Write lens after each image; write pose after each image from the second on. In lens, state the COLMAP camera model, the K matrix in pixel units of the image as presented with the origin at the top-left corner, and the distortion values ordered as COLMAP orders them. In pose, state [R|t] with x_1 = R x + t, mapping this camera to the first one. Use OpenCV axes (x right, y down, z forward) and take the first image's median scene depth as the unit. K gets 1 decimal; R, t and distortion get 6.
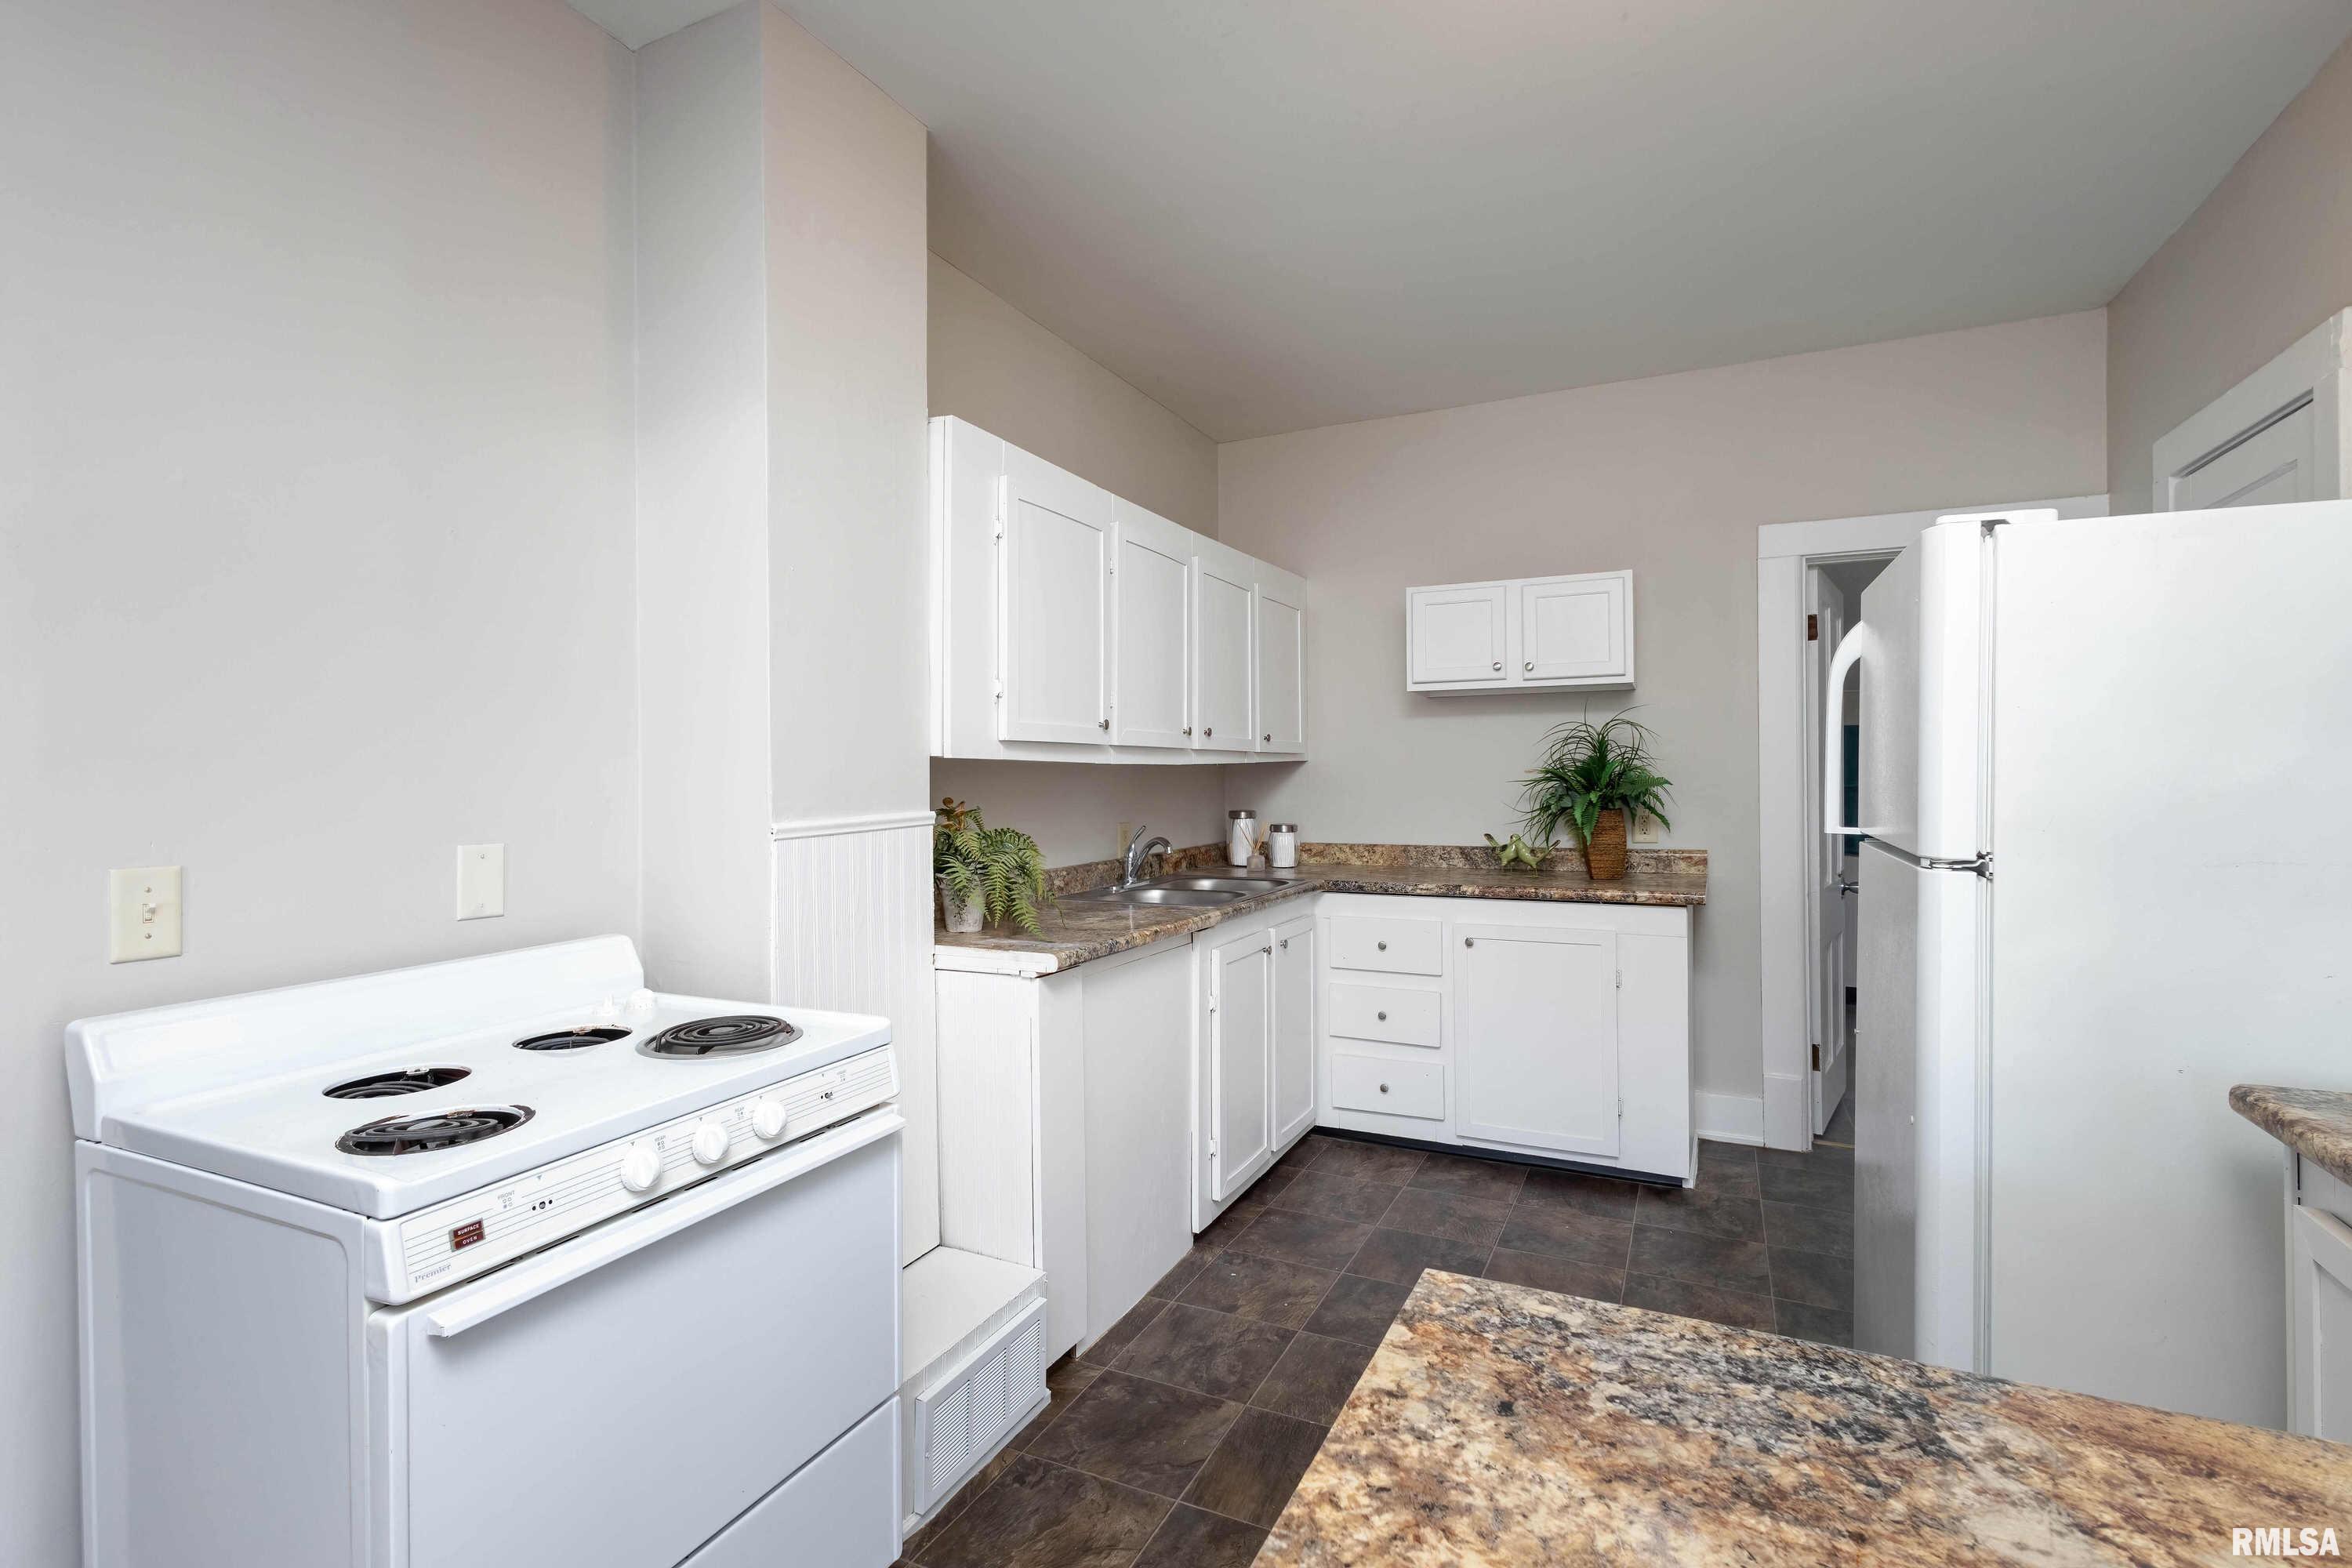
lens RADIAL K [[1093.3, 0, 1158.2], [0, 1093.3, 753.4], [0, 0, 1]] dist [0.008107, -0.001519]
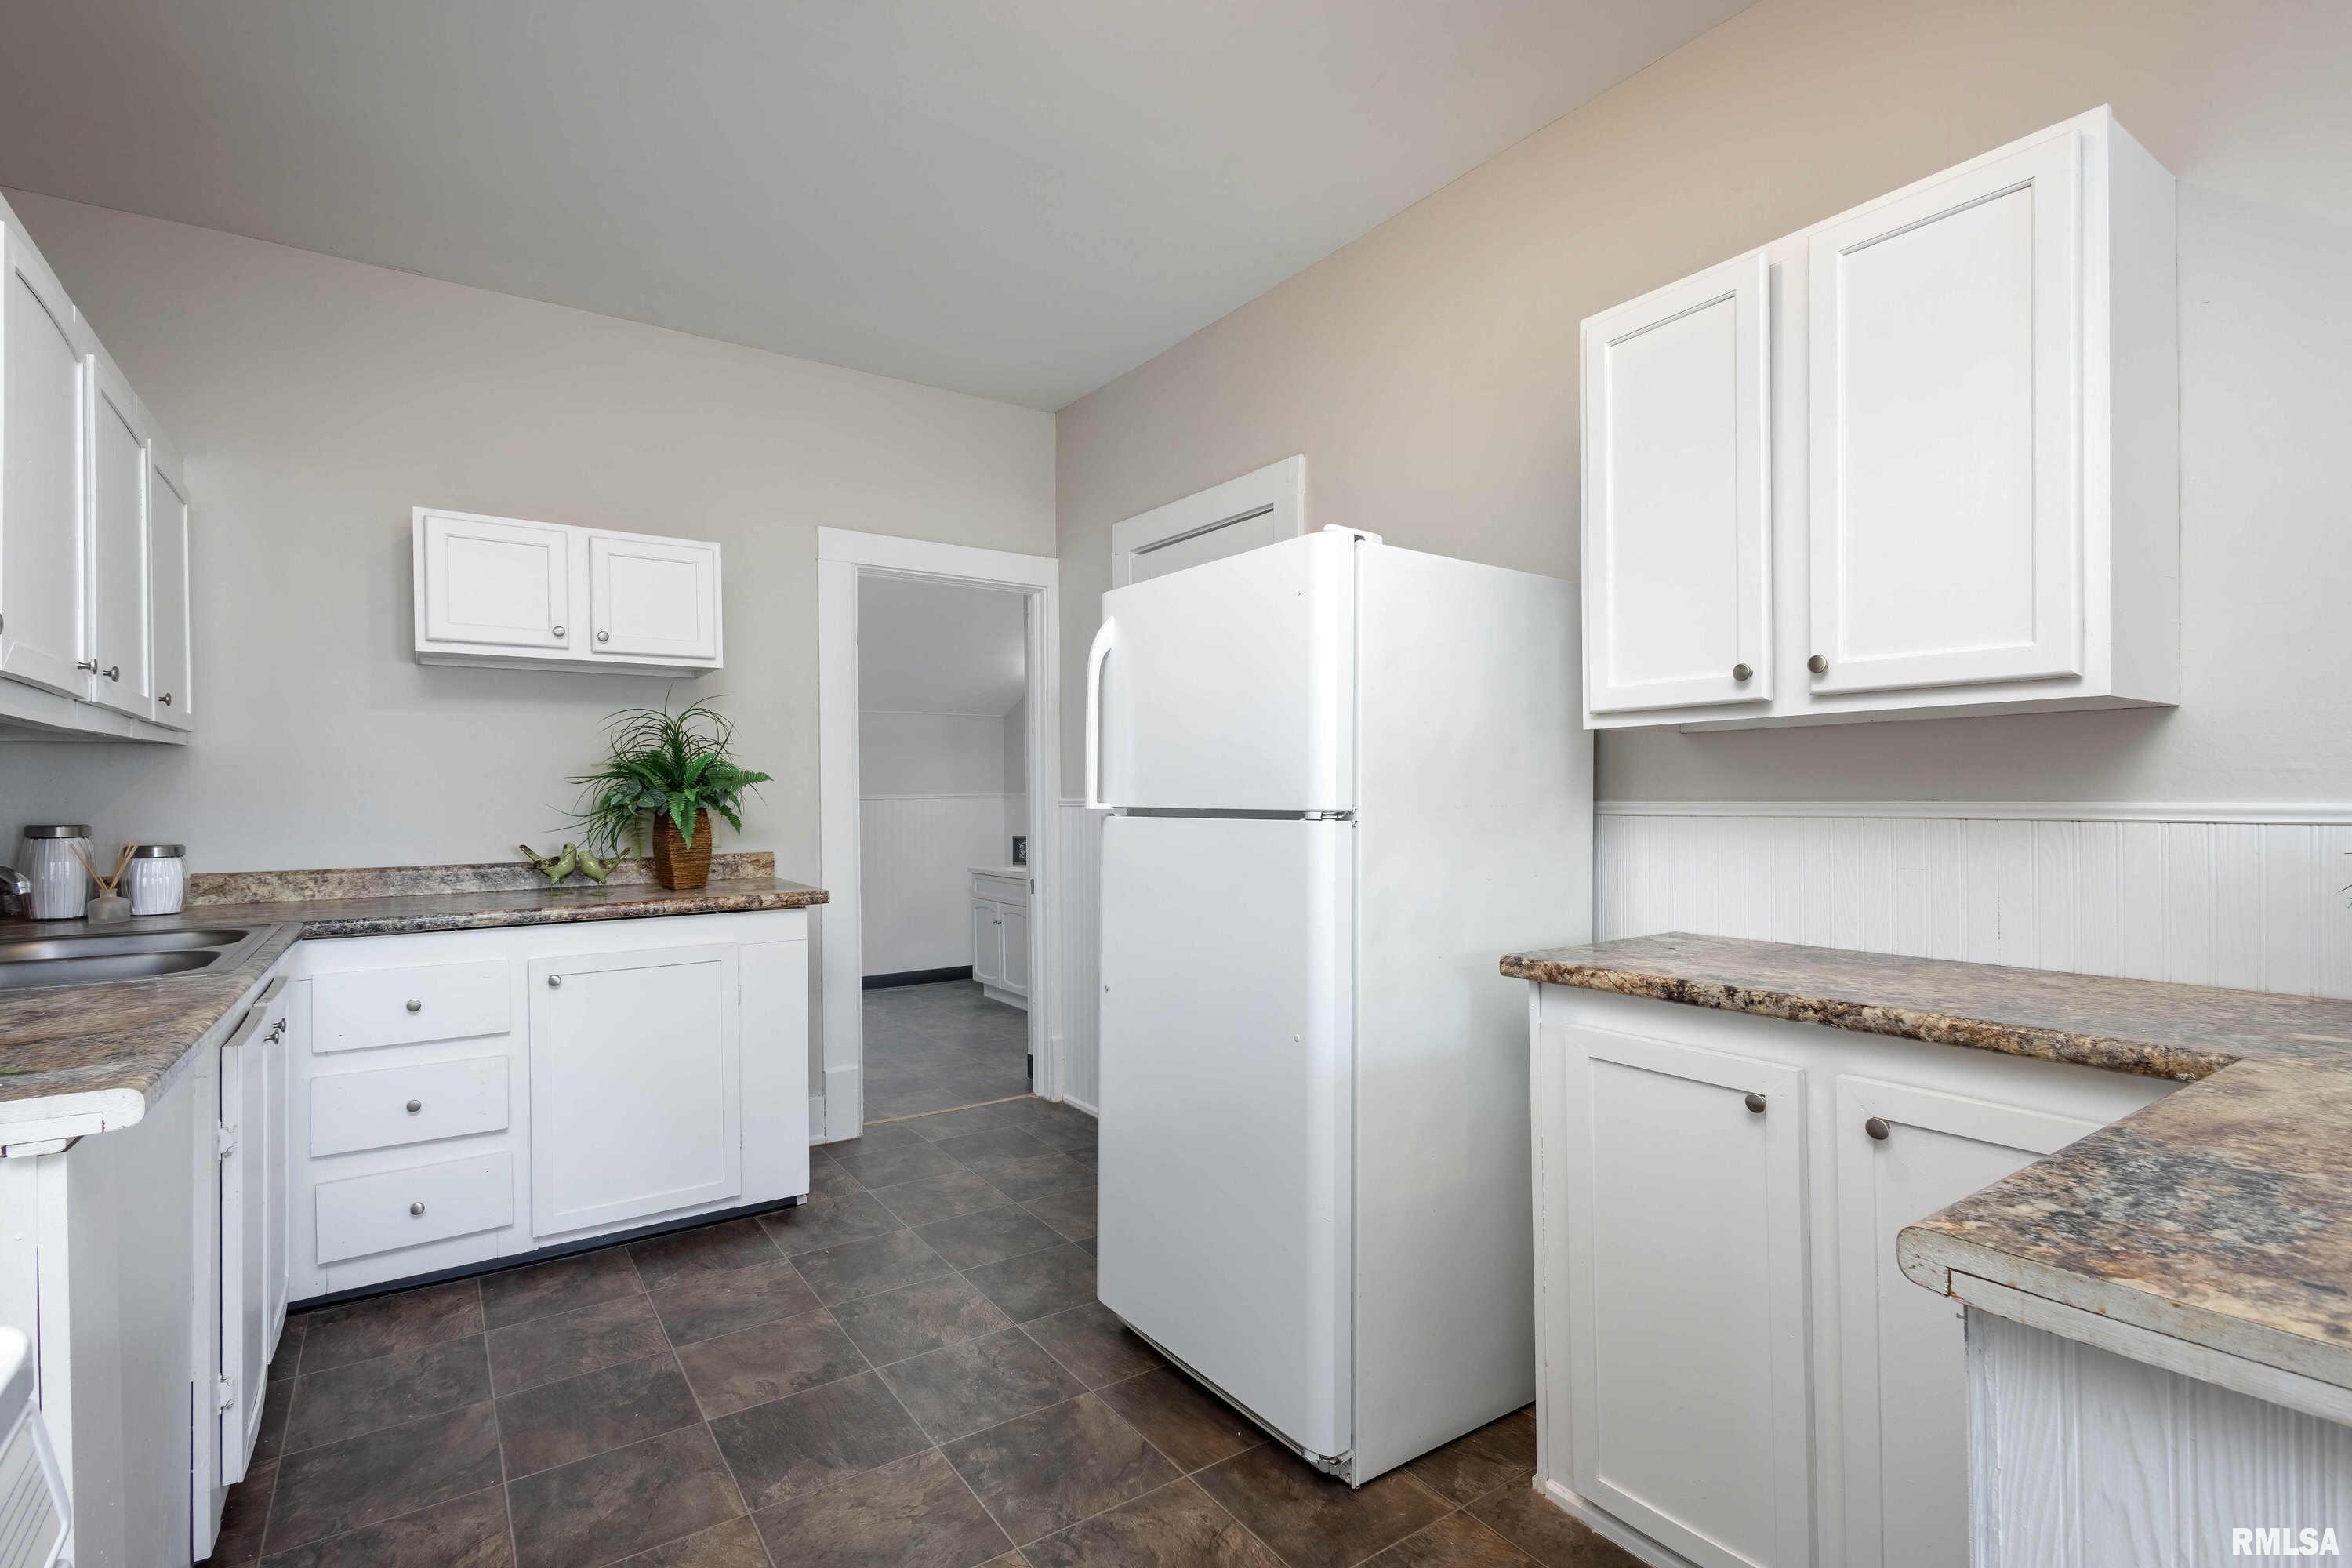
lens RADIAL K [[1093.3, 0, 1151.2], [0, 1093.3, 787.5], [0, 0, 1]] dist [0.008107, -0.001519]
pose [[0.494715, 0.009723, 0.869001, -0.177122], [-0.012808, 0.999910, -0.003896, 0.033296], [-0.868961, -0.009203, 0.494795, 0.250253]]
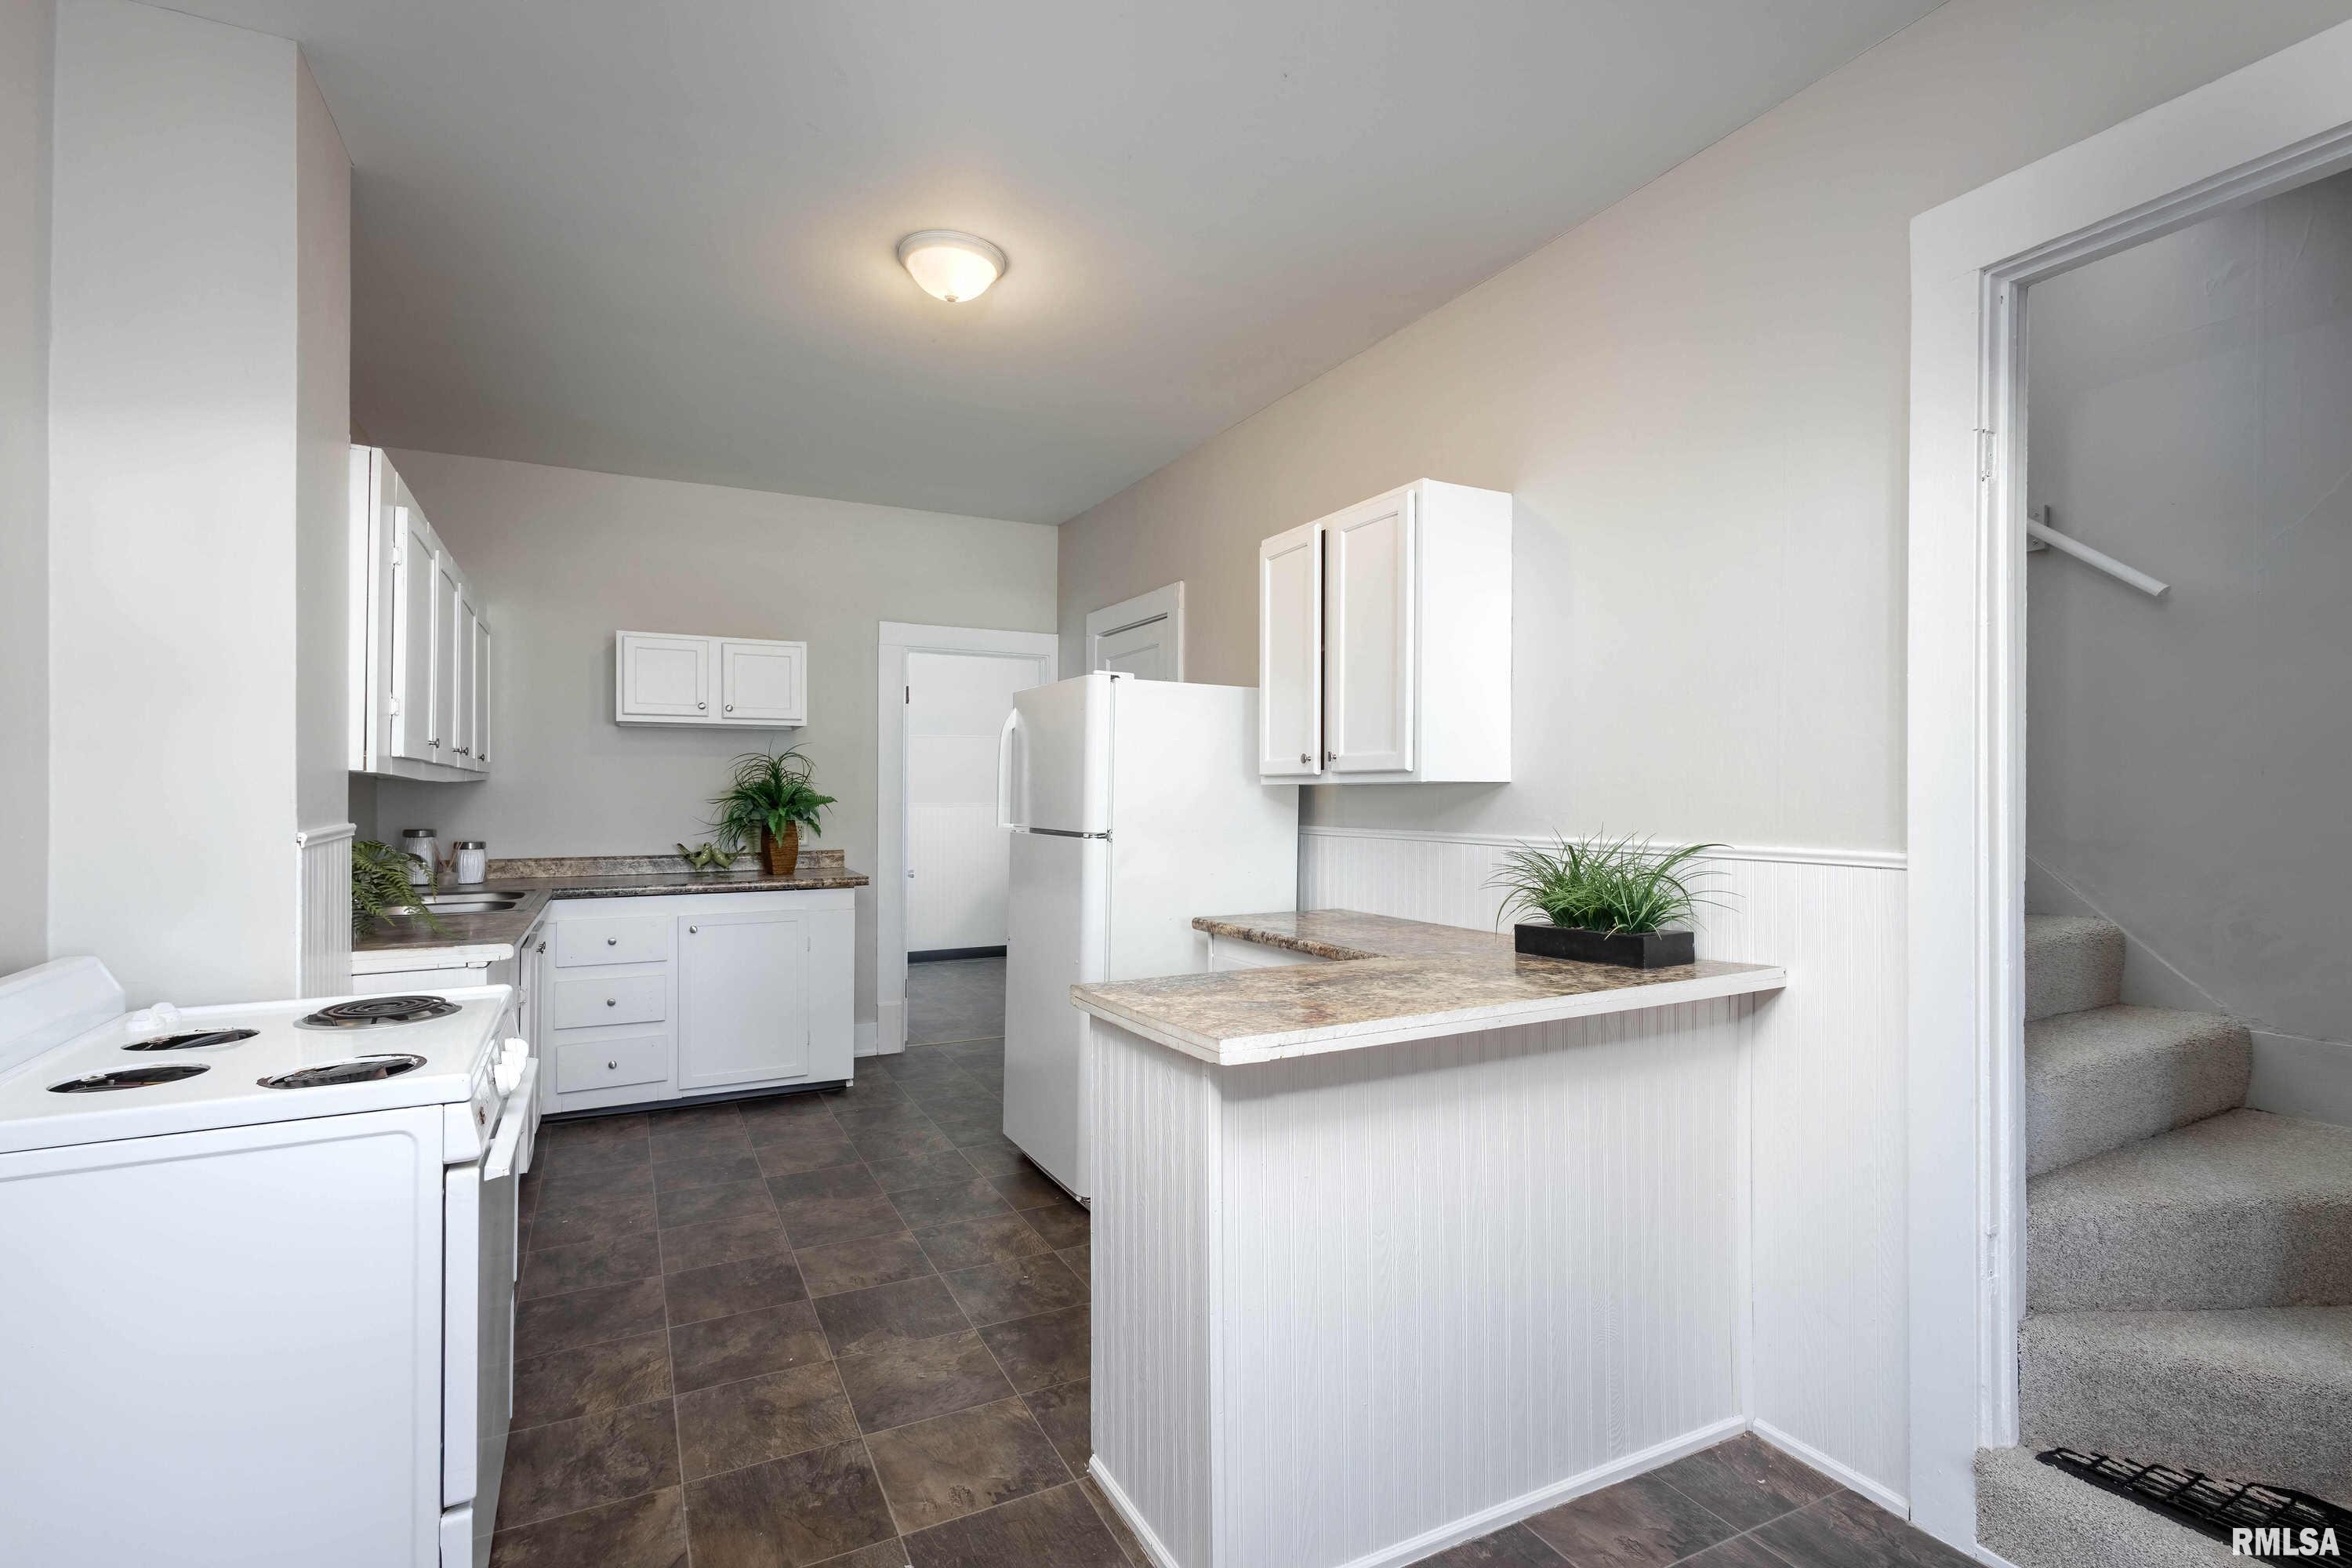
lens RADIAL K [[1093.3, 0, 1150.6], [0, 1093.3, 761.6], [0, 0, 1]] dist [0.008107, -0.001519]
pose [[0.607934, 0.030220, 0.793412, -0.380032], [-0.018825, 0.999543, -0.023647, 0.002927], [-0.793764, -0.000561, 0.608225, -0.154605]]
